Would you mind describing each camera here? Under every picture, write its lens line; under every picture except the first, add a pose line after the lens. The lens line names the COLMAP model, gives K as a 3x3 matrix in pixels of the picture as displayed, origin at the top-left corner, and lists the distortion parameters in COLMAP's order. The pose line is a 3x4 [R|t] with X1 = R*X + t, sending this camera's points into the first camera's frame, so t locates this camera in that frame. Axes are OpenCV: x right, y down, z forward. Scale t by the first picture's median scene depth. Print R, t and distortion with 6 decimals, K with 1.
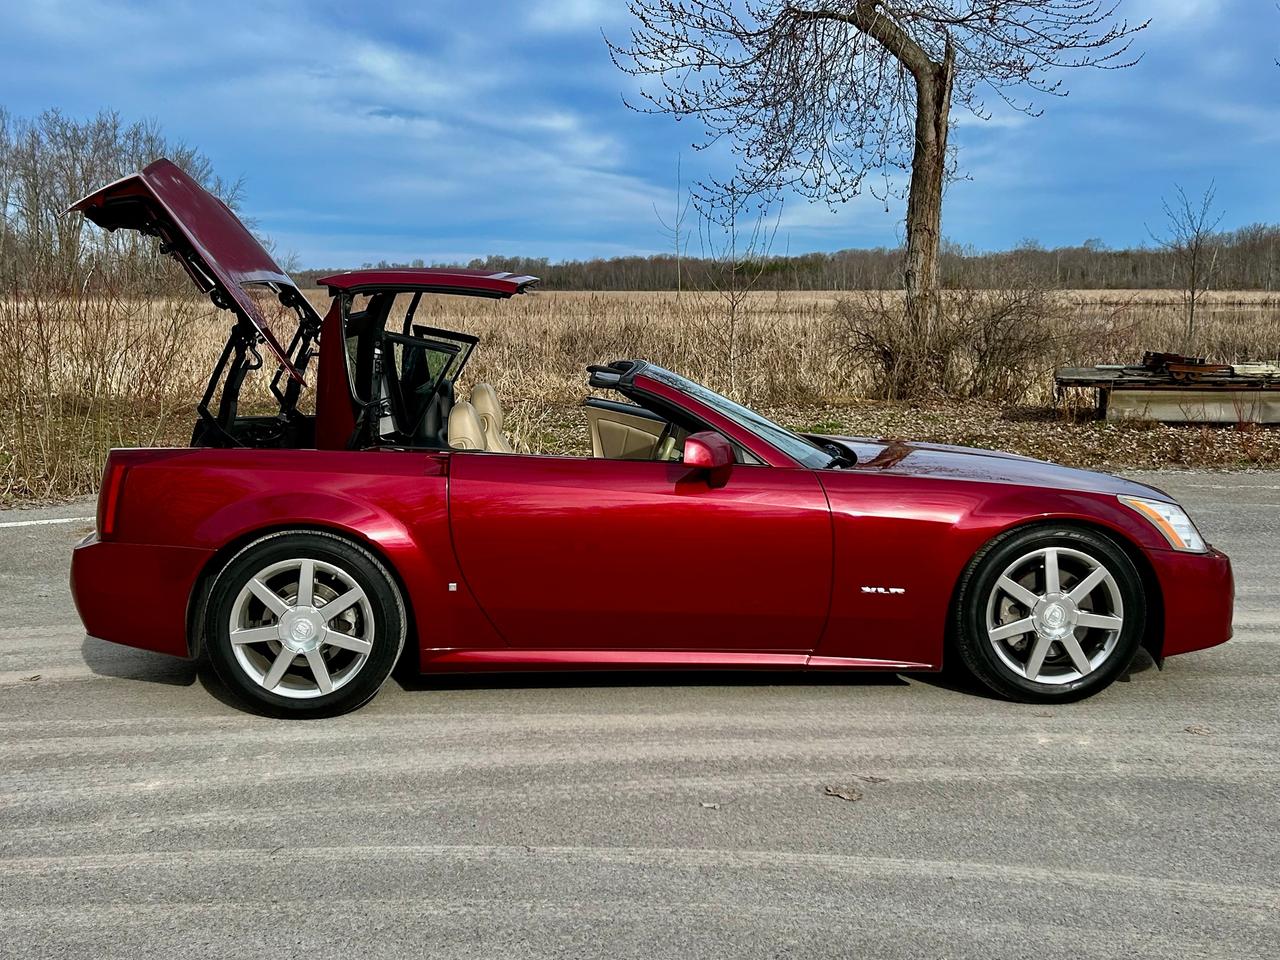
lens RADIAL K [[1509.7, 0, 645.6], [0, 1509.7, 482.2], [0, 0, 1]] dist [0.147646, -0.342395]
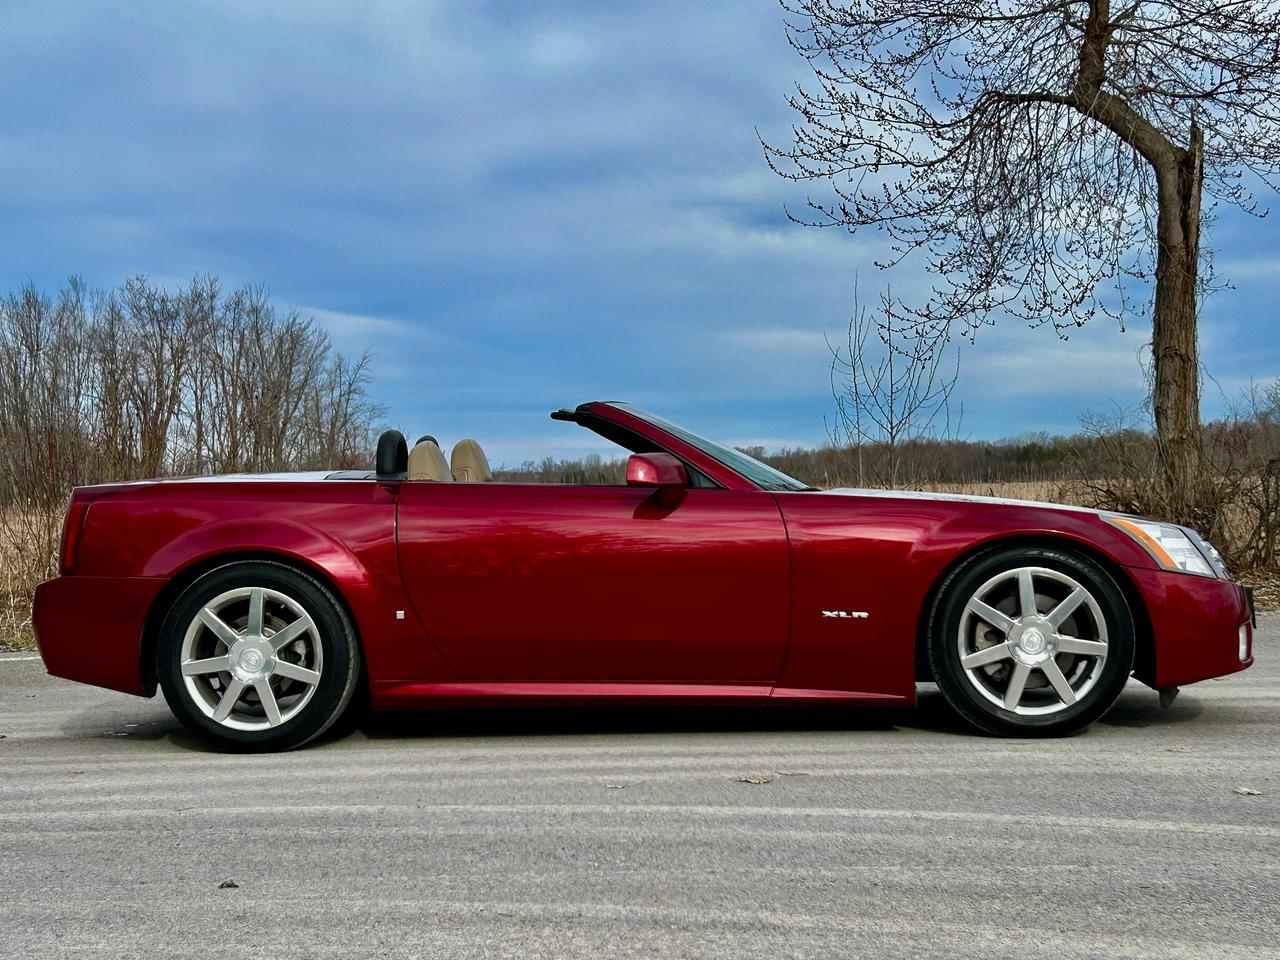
lens RADIAL K [[2049.3, 0, 637.4], [0, 2049.3, 480.0], [0, 0, 1]] dist [0.148859, -0.117839]
pose [[0.991196, -0.025362, -0.129954, 0.194637], [0.007786, 0.990950, -0.134003, 0.157603], [0.132176, 0.131811, 0.982423, -0.292900]]
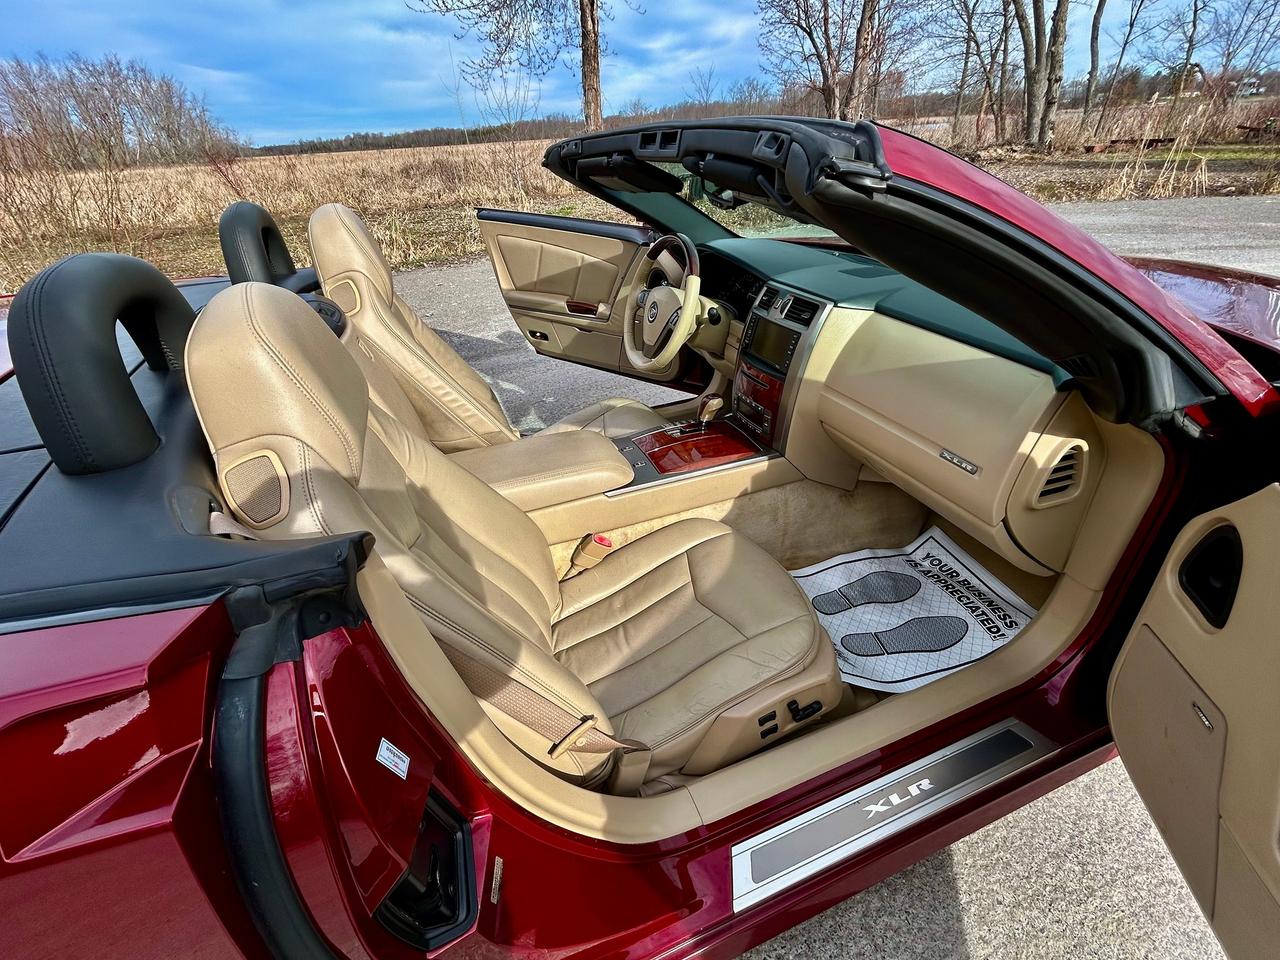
lens RADIAL K [[560.4, 0, 637.4], [0, 560.4, 477.8], [0, 0, 1]] dist [0.002404, -0.000994]
pose [[0.952609, -0.199235, 0.229871, -0.046337], [0.089492, 0.905778, 0.414195, -0.033817], [-0.290734, -0.373994, 0.880683, 0.509707]]
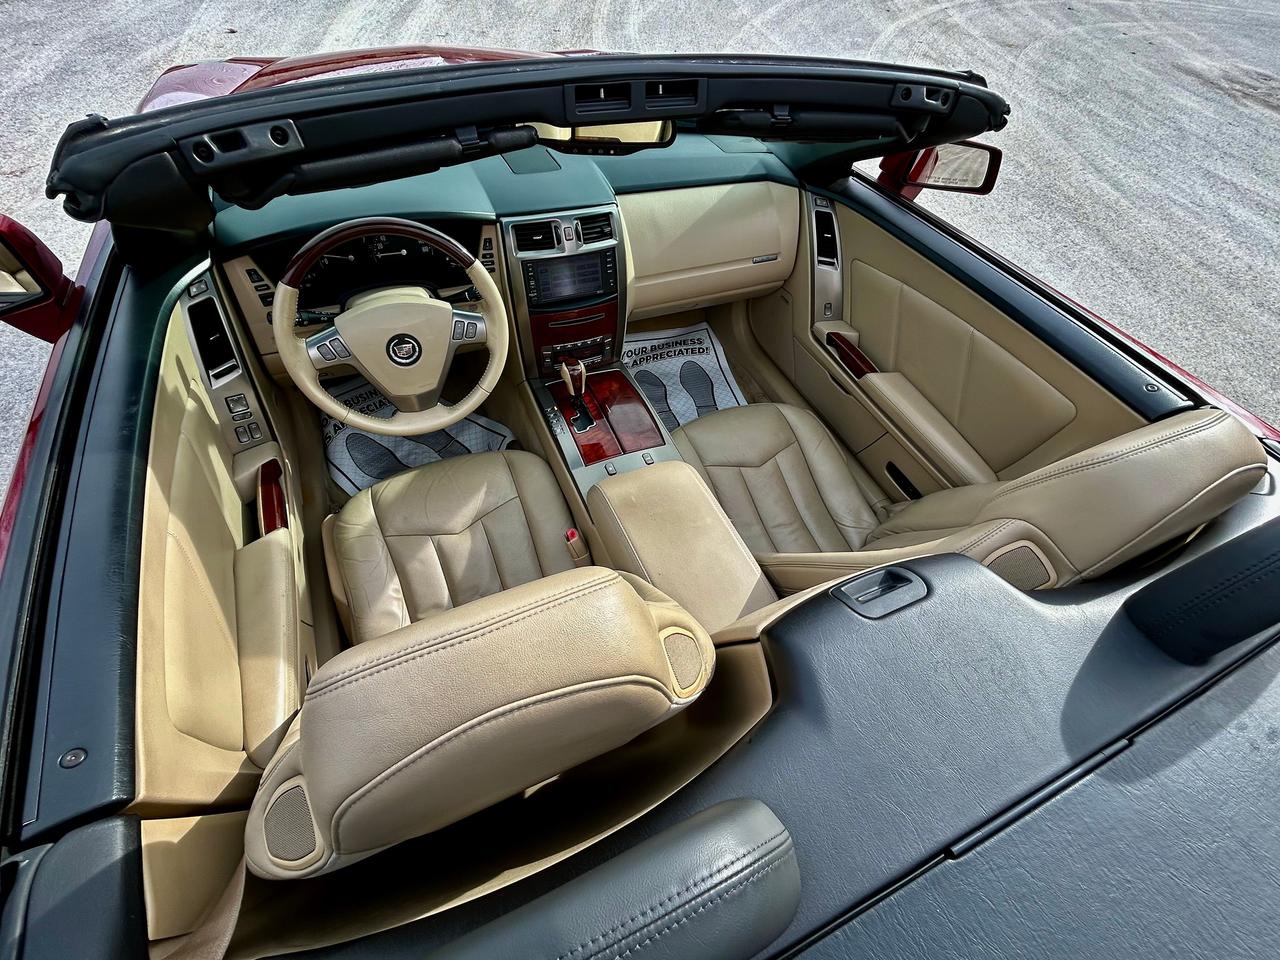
lens RADIAL K [[567.9, 0, 638.2], [0, 567.9, 475.3], [0, 0, 1]] dist [0.002916, -0.000012]
pose [[-0.353348, -0.742087, 0.569607, -0.086269], [0.029320, 0.599801, 0.799612, -0.077415], [-0.935032, 0.299242, -0.190180, 0.655149]]
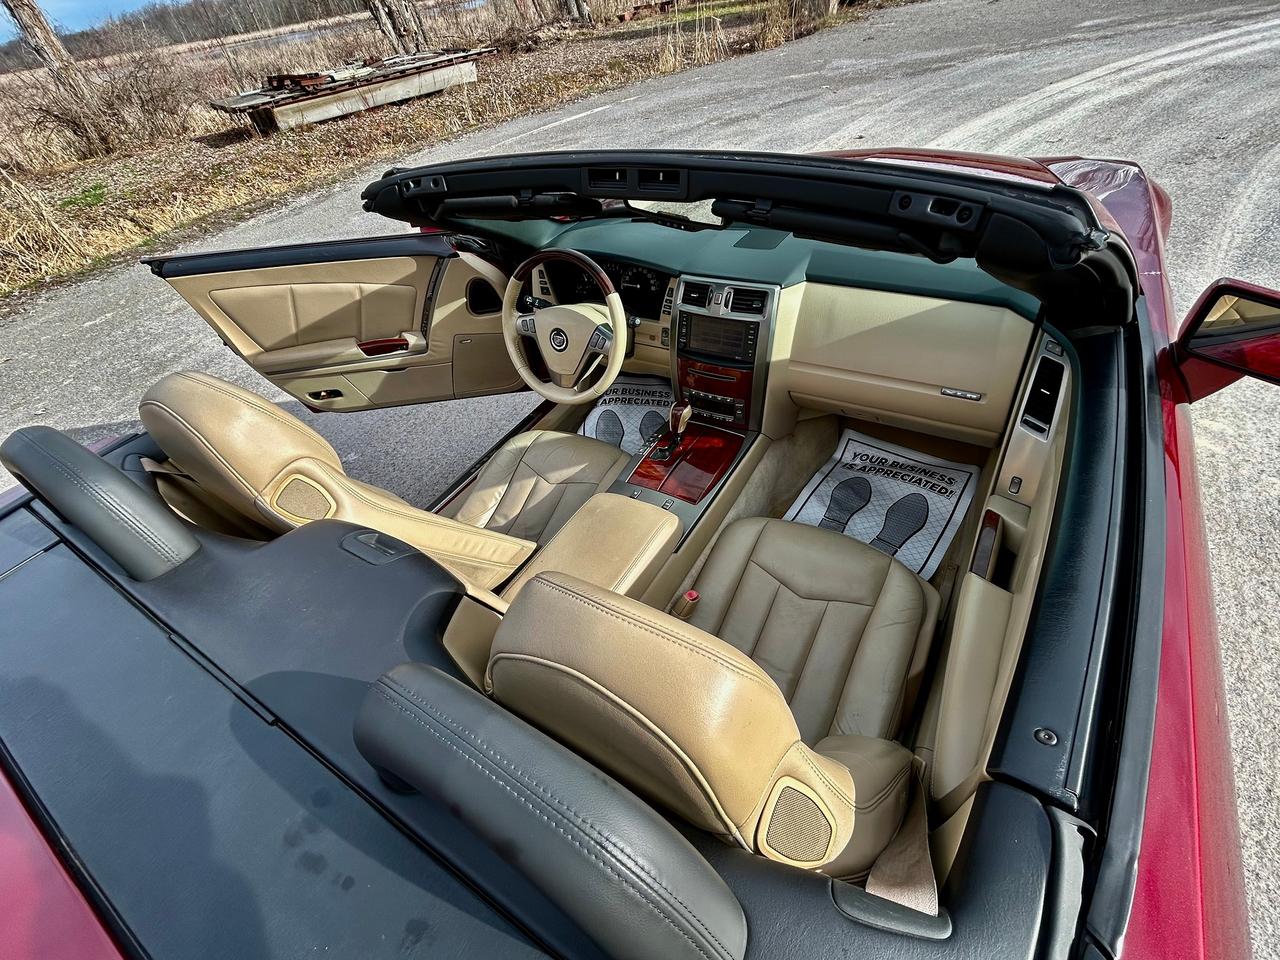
lens RADIAL K [[563.0, 0, 640.0], [0, 563.0, 480.0], [0, 0, 1]] dist [-0.001214, 0.000001]
pose [[0.564280, -0.611807, 0.554328, -0.086100], [0.230802, 0.761570, 0.605592, -0.065166], [-0.792665, -0.213784, 0.570945, 0.561125]]
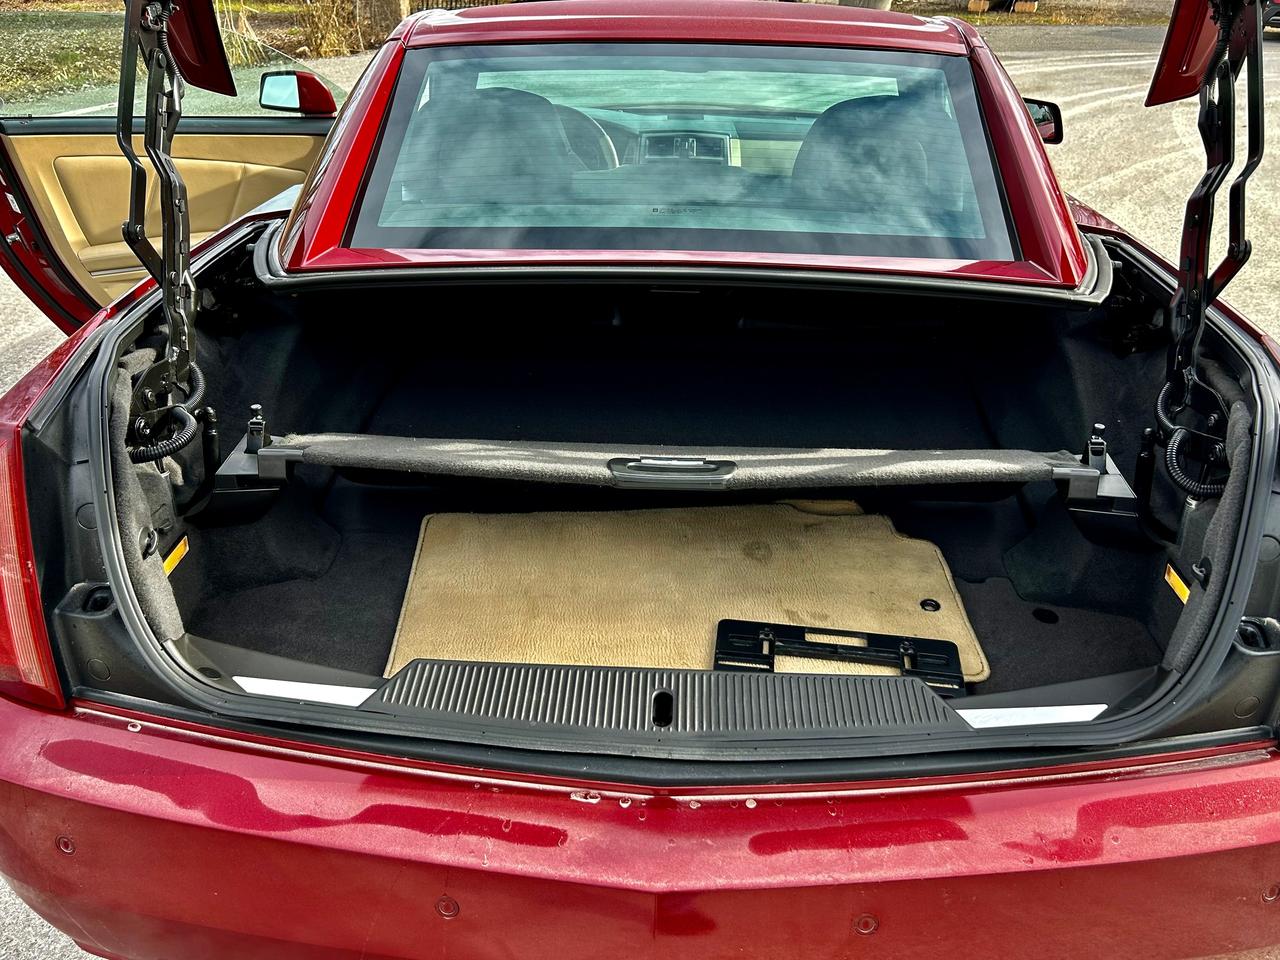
lens RADIAL K [[1075.0, 0, 640.0], [0, 1075.0, 480.0], [0, 0, 1]] dist [-0.004517, -0.006058]
pose [[0.106402, -0.452606, 0.885340, -0.300457], [0.113592, 0.890098, 0.441387, -0.065882], [-0.987814, 0.053603, 0.146120, 0.600530]]
